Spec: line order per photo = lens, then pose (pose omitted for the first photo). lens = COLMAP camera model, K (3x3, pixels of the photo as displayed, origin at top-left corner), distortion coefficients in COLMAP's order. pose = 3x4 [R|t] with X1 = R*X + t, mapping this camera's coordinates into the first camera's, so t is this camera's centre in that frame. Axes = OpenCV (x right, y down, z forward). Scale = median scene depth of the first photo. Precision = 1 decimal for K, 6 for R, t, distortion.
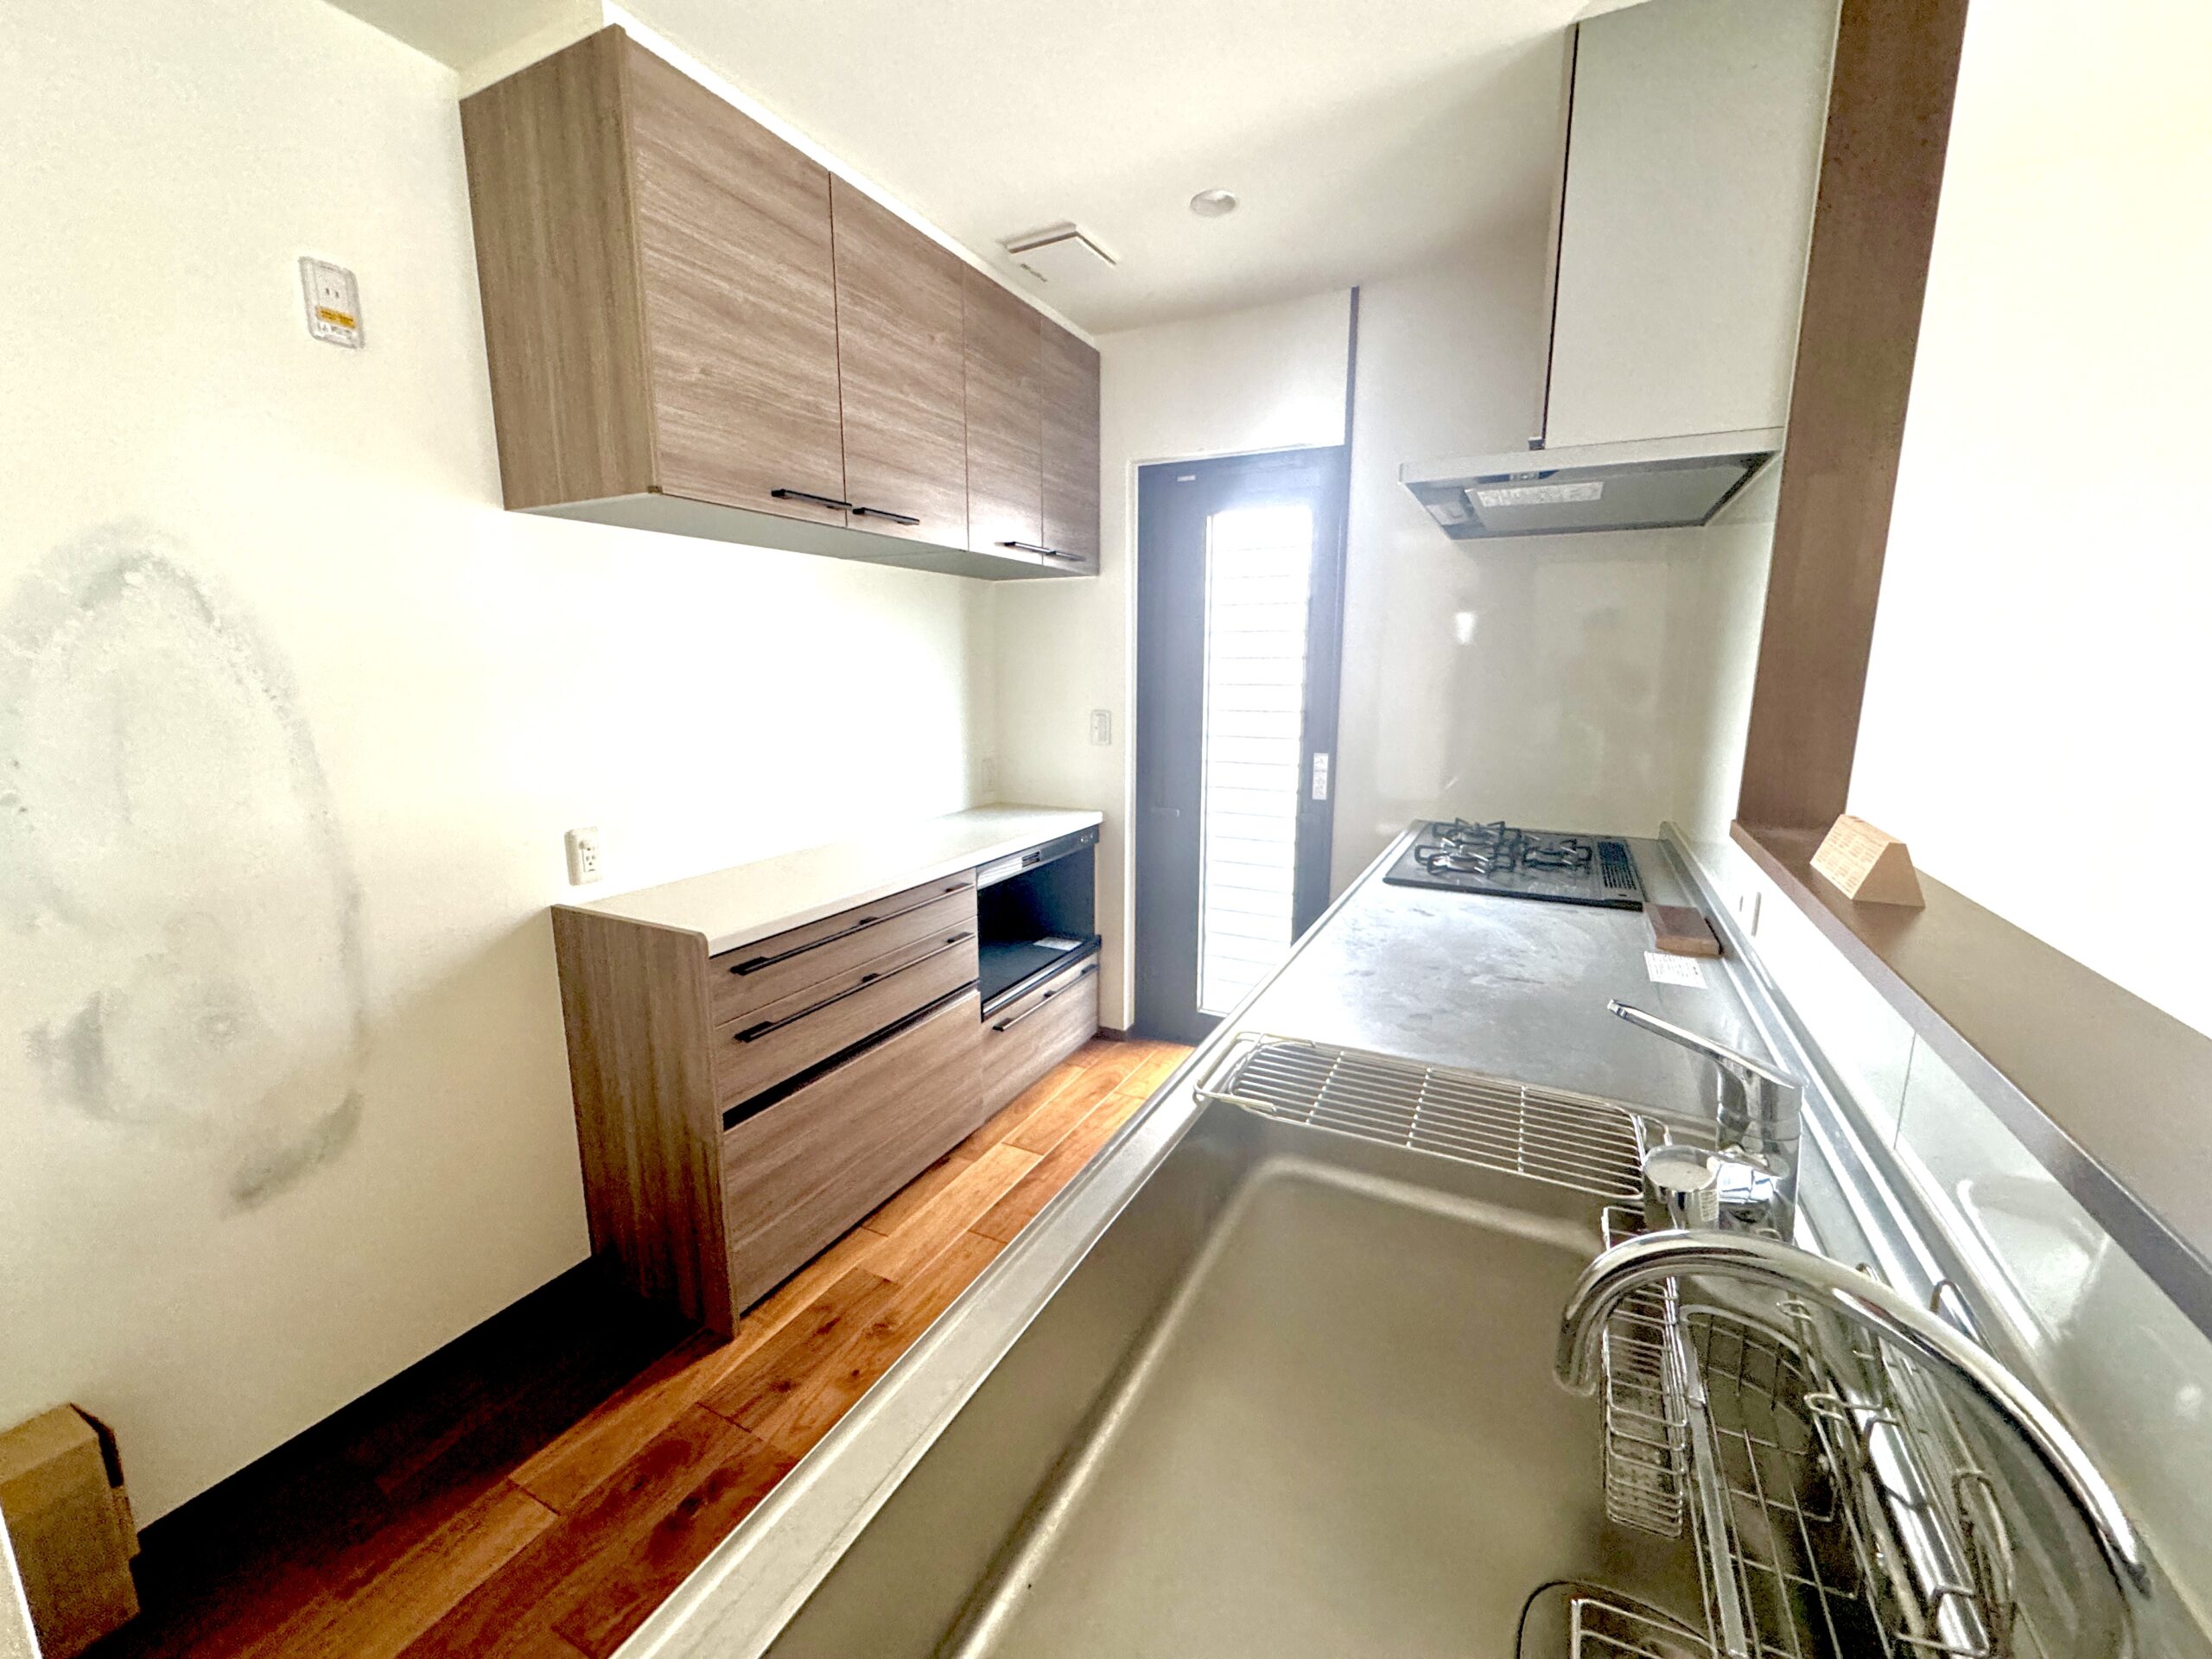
lens RADIAL K [[890.4, 0, 1097.9], [0, 890.4, 825.8], [0, 0, 1]] dist [0.002919, 0.000286]
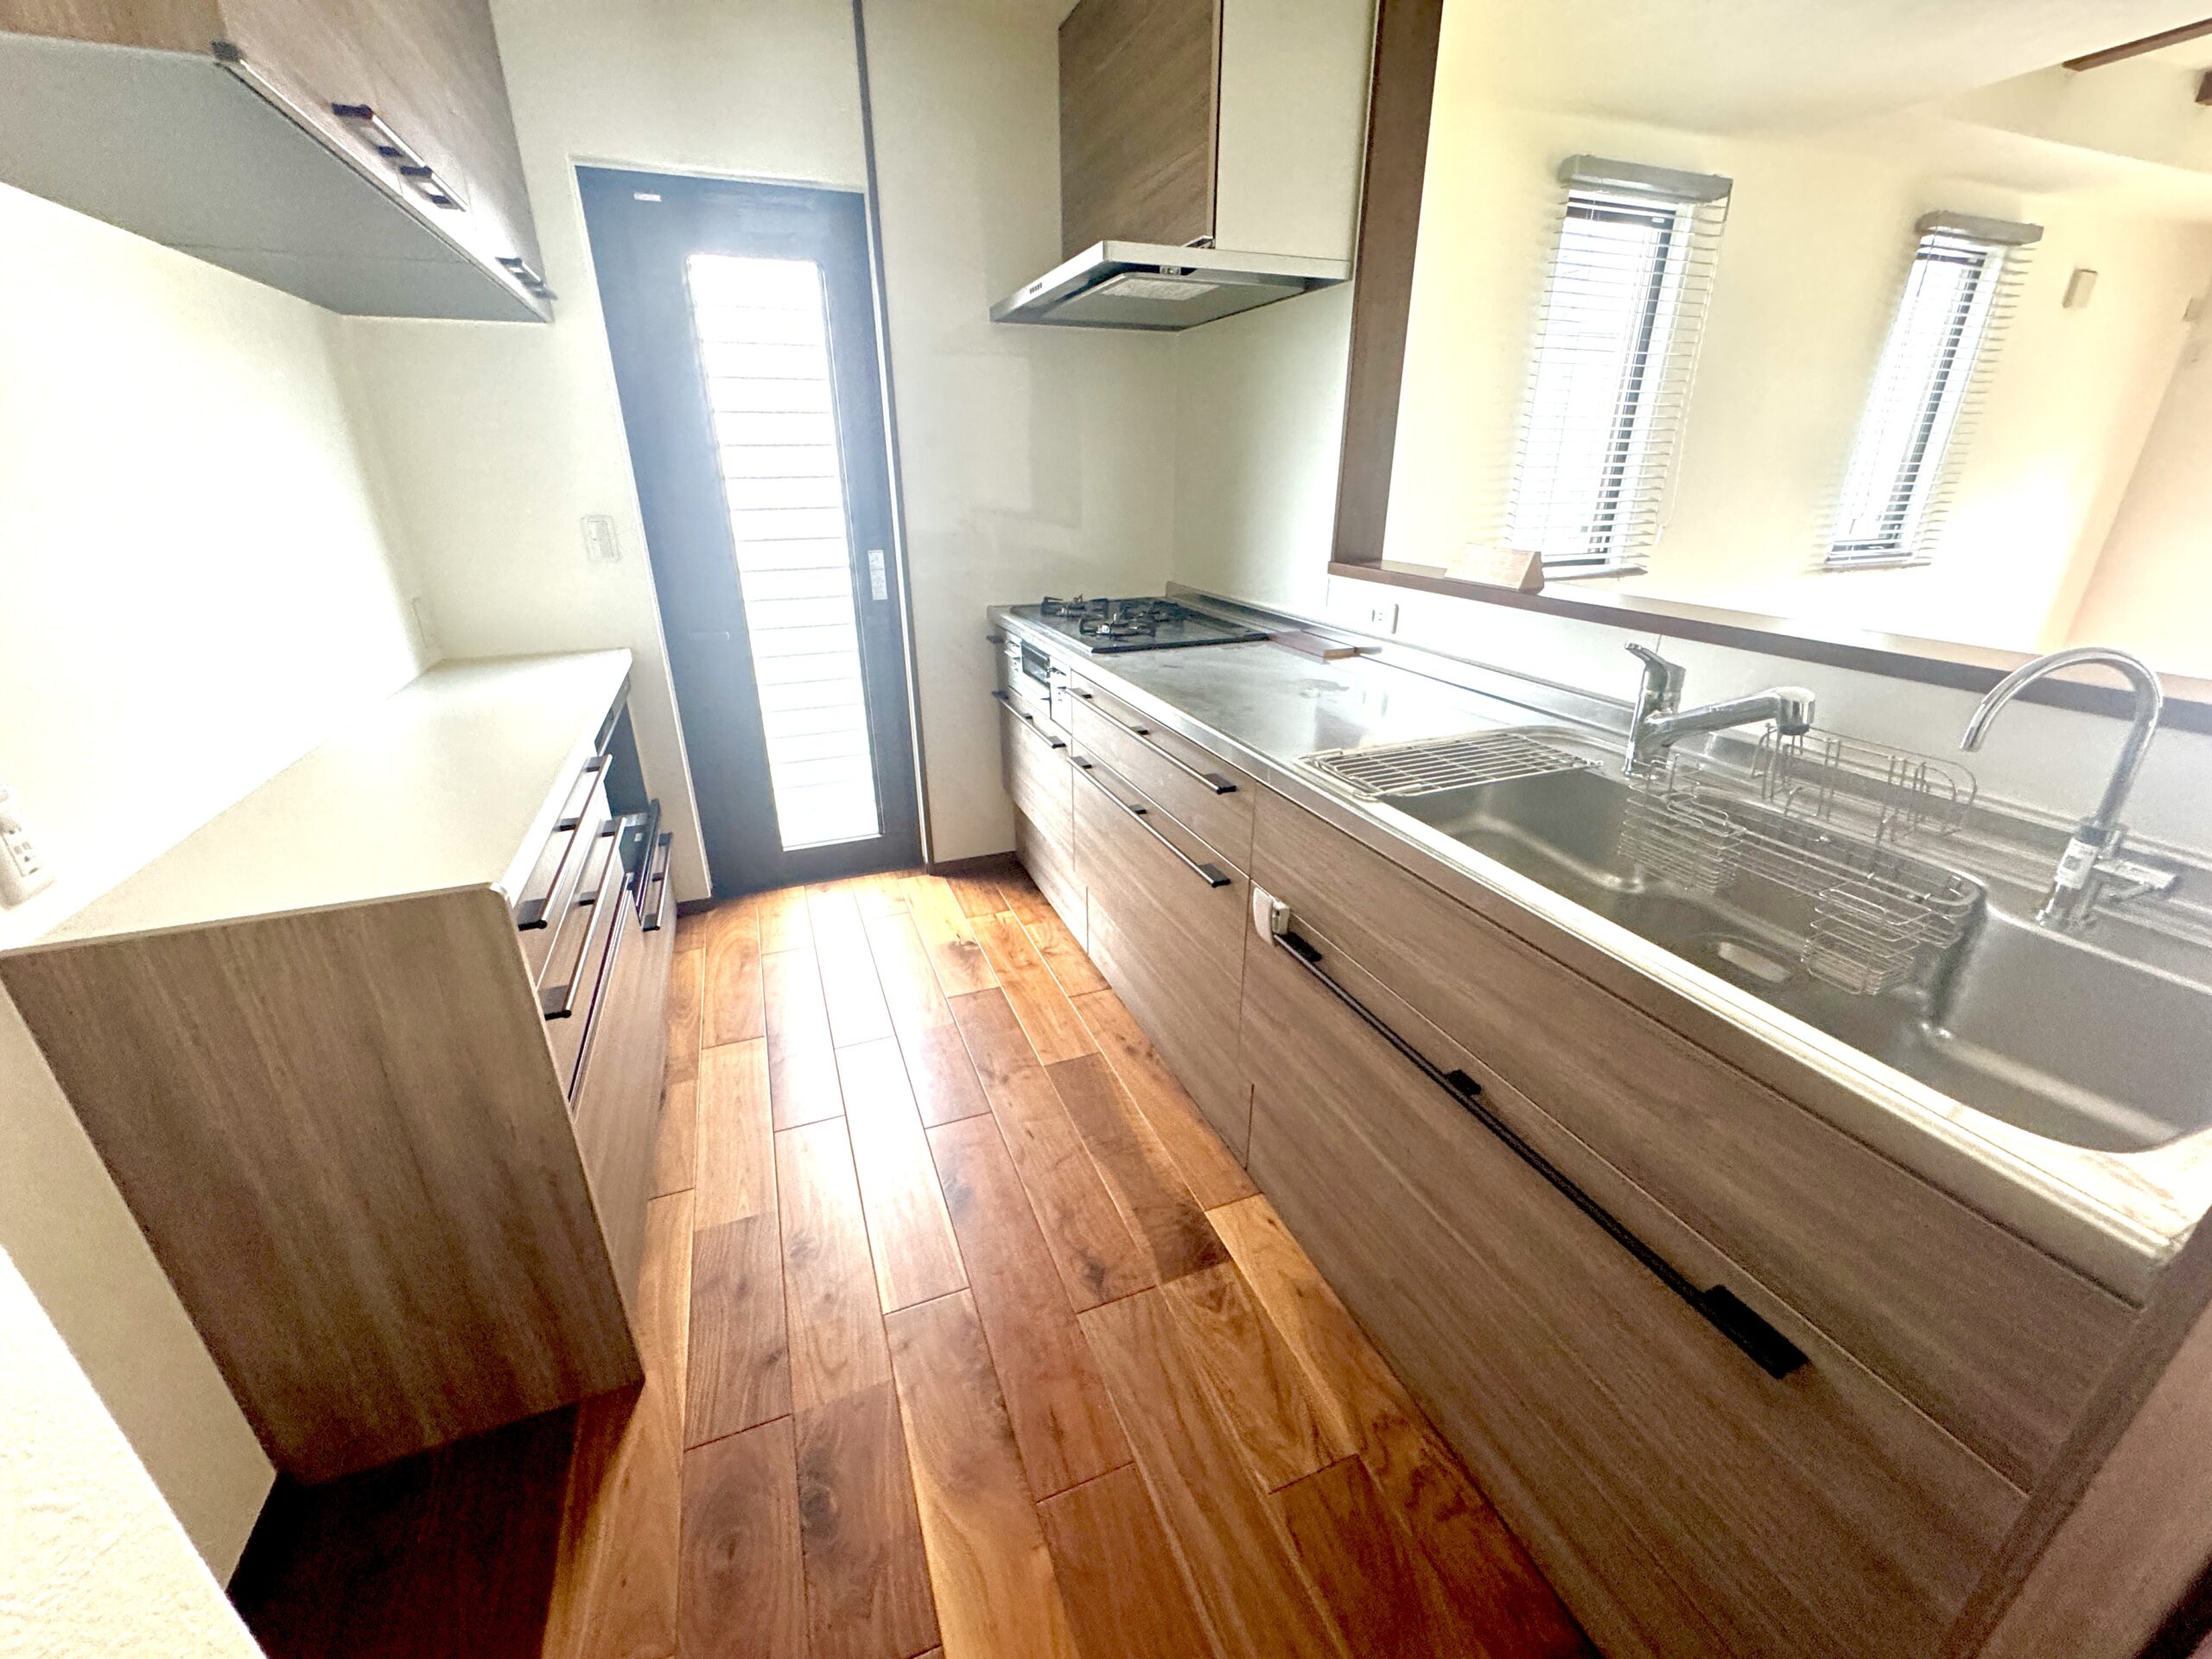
lens RADIAL K [[890.4, 0, 1106.2], [0, 890.4, 820.3], [0, 0, 1]] dist [0.002919, 0.000286]
pose [[0.659183, -0.288418, 0.694473, -0.431870], [0.146008, 0.955037, 0.258043, -0.017800], [-0.737671, -0.068699, 0.671656, 0.180682]]
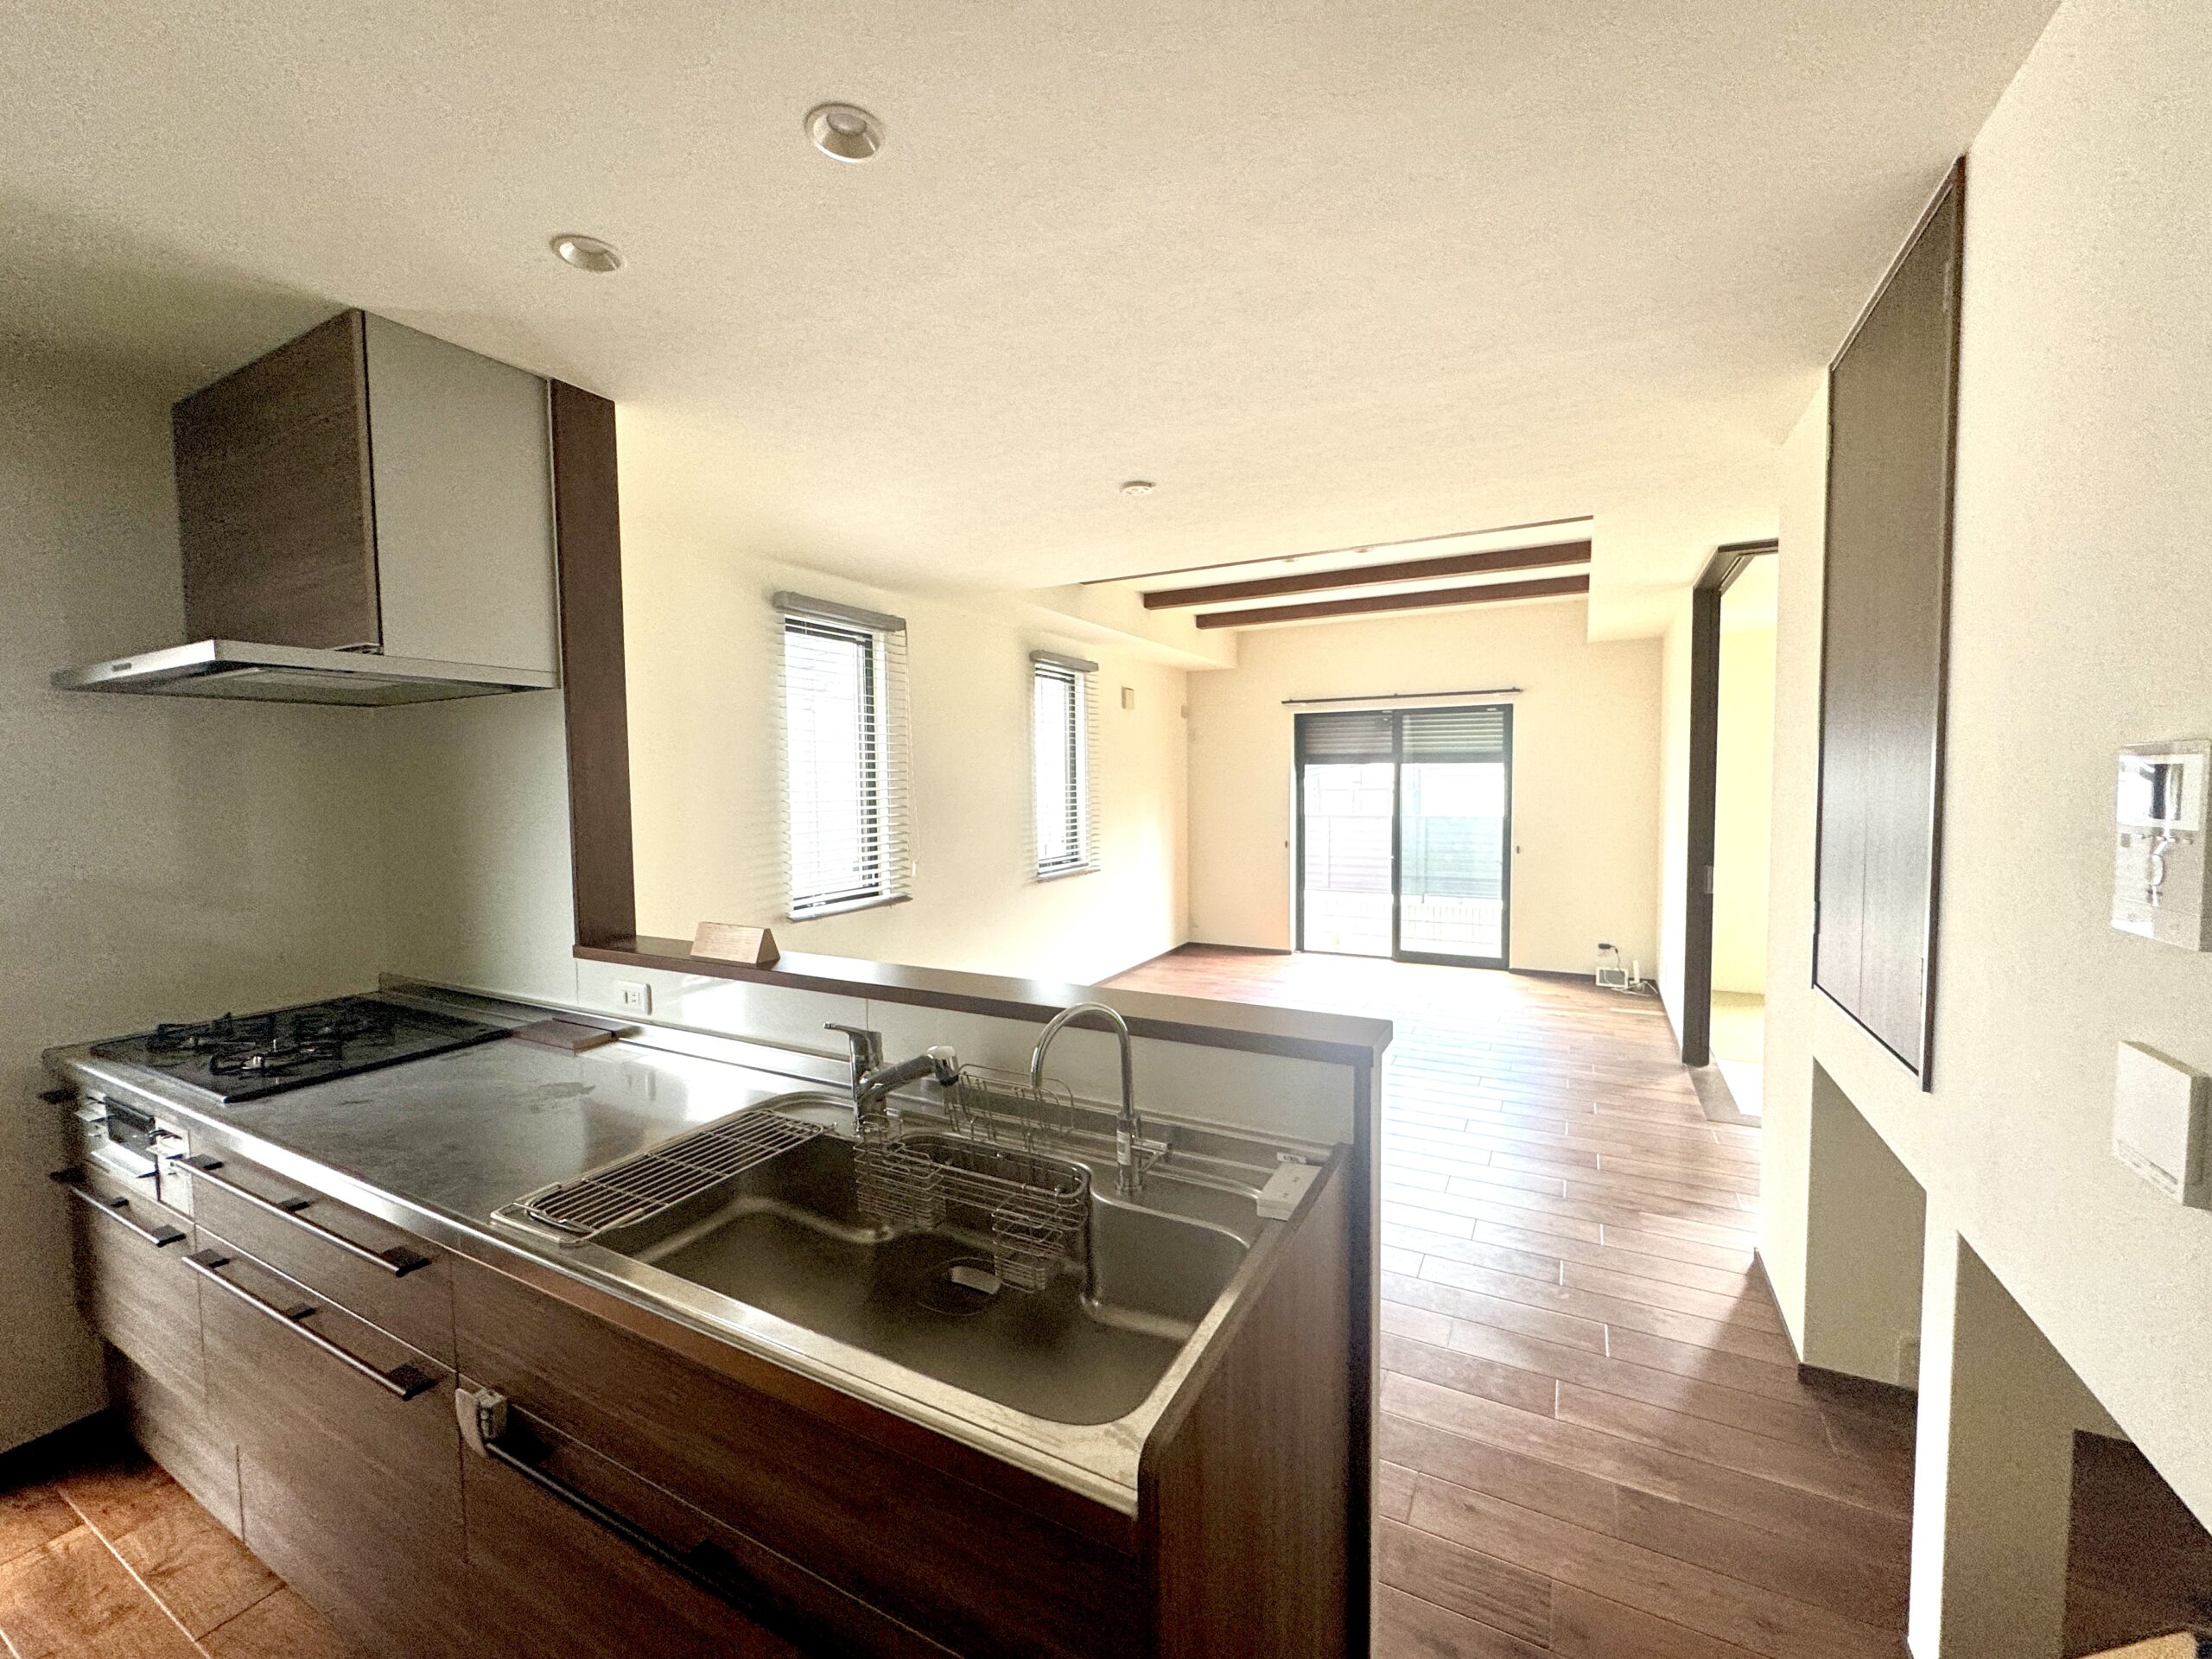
lens RADIAL K [[890.4, 0, 1100.7], [0, 890.4, 823.2], [0, 0, 1]] dist [0.002919, 0.000286]
pose [[0.023863, -0.057155, 0.998080, -0.420592], [0.197239, 0.979010, 0.051347, -0.065026], [-0.980065, 0.195635, 0.034635, 0.079534]]
